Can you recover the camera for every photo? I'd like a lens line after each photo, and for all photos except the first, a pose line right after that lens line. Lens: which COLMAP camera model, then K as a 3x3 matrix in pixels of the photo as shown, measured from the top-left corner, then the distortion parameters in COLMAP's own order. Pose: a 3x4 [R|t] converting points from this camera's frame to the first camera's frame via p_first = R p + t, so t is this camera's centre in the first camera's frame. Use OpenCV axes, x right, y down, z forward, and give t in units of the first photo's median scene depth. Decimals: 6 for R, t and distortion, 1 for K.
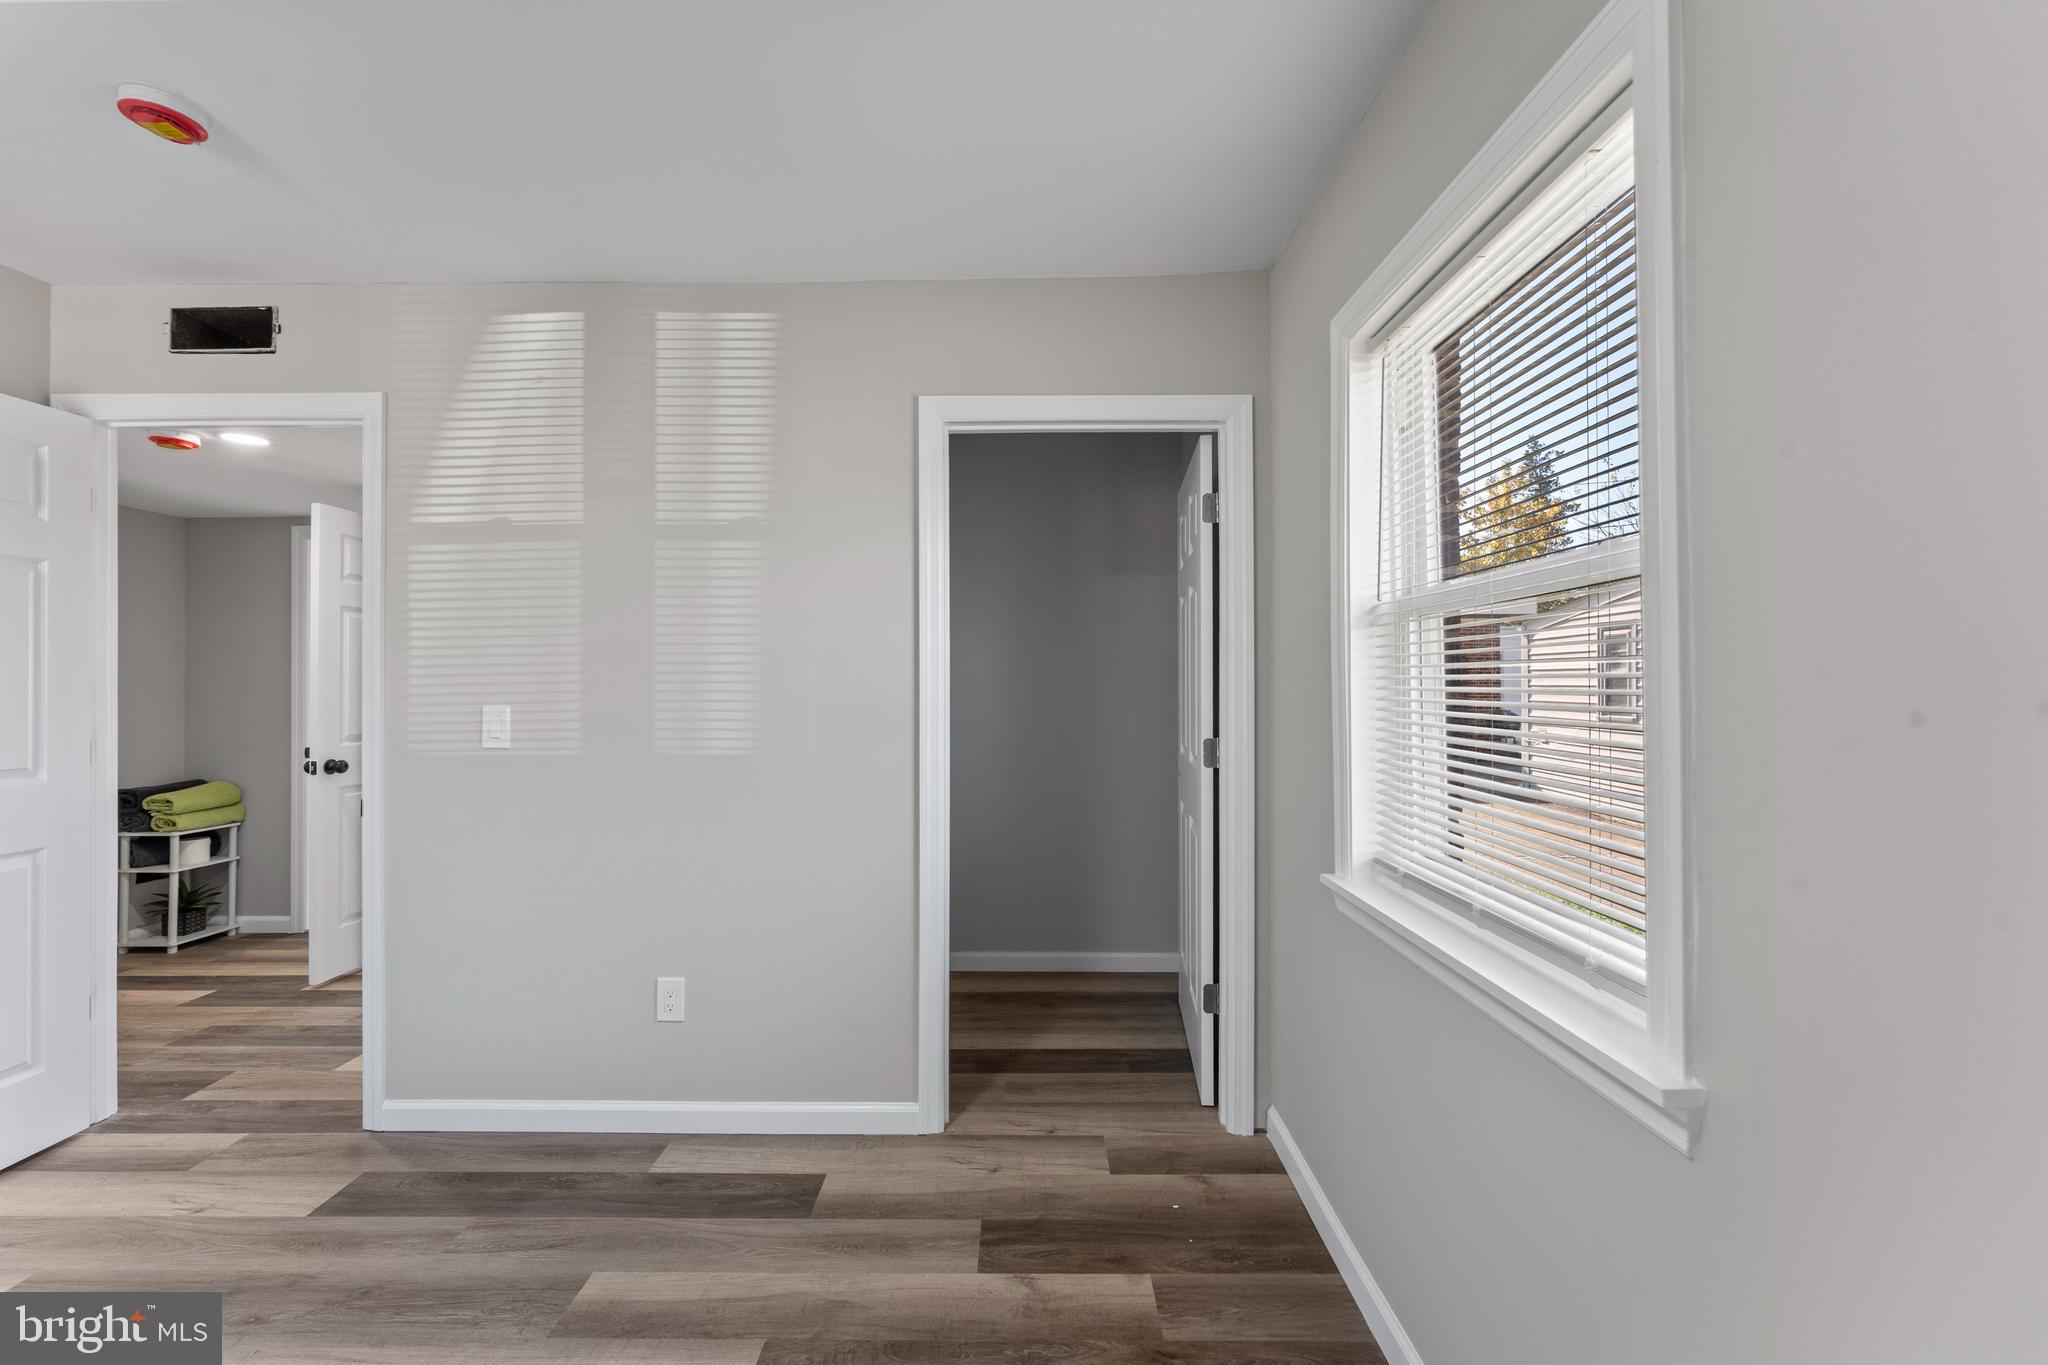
lens RADIAL K [[826.0, 0, 1026.3], [0, 826.0, 673.3], [0, 0, 1]] dist [0.000201, -0.001013]
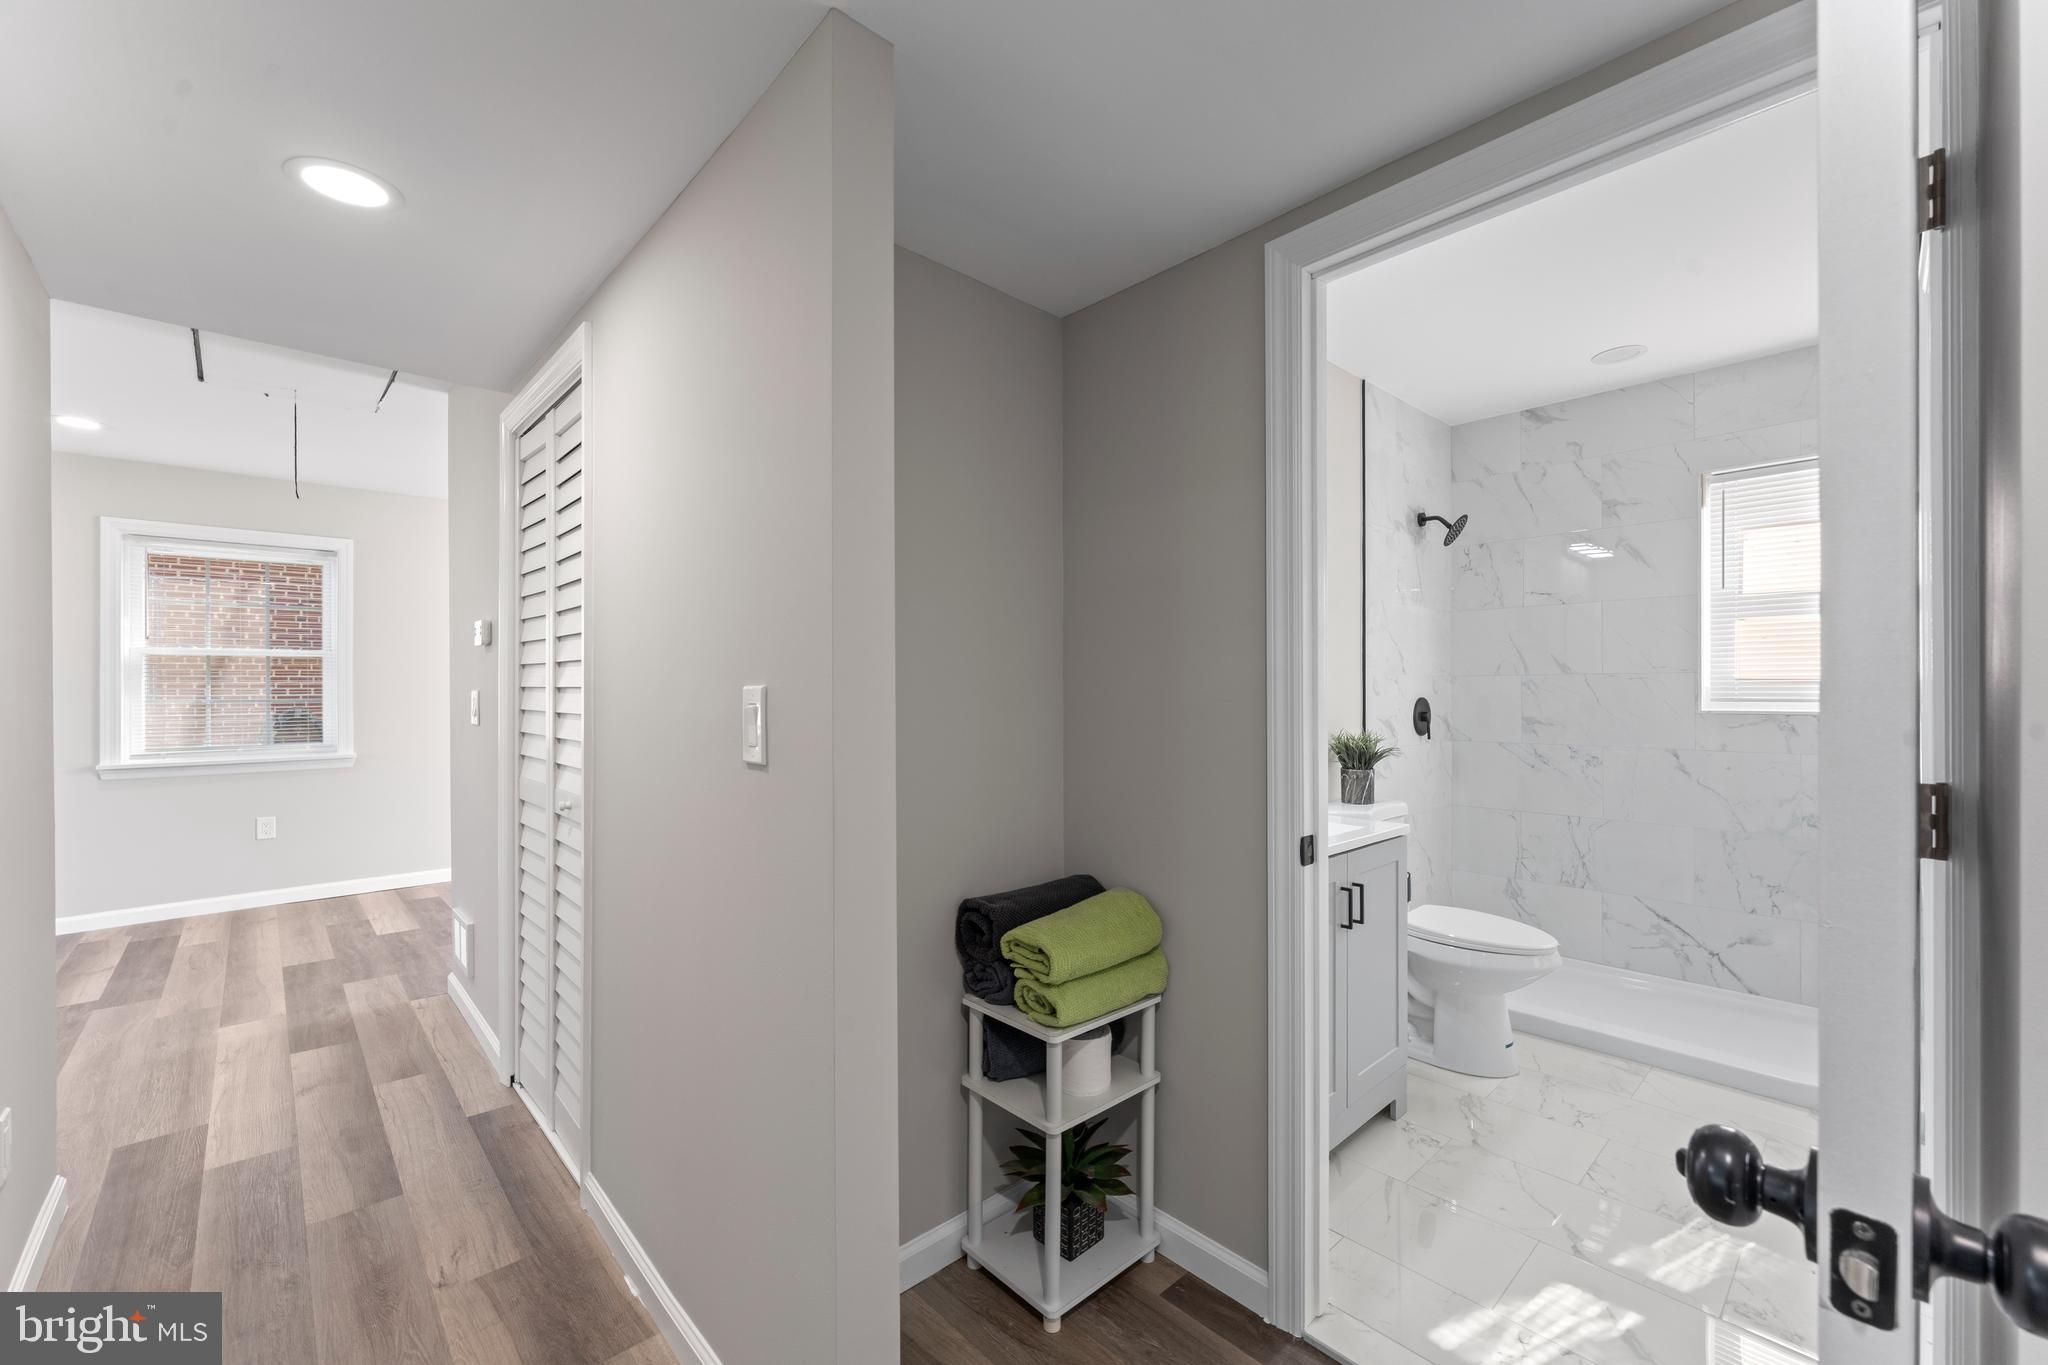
lens RADIAL K [[826.0, 0, 1021.9], [0, 826.0, 686.5], [0, 0, 1]] dist [0.000201, -0.001013]
pose [[0.674223, -0.002367, -0.738524, -0.707000], [0.010996, 0.999916, 0.006834, 0.017179], [0.738446, -0.012729, 0.674192, 0.682739]]
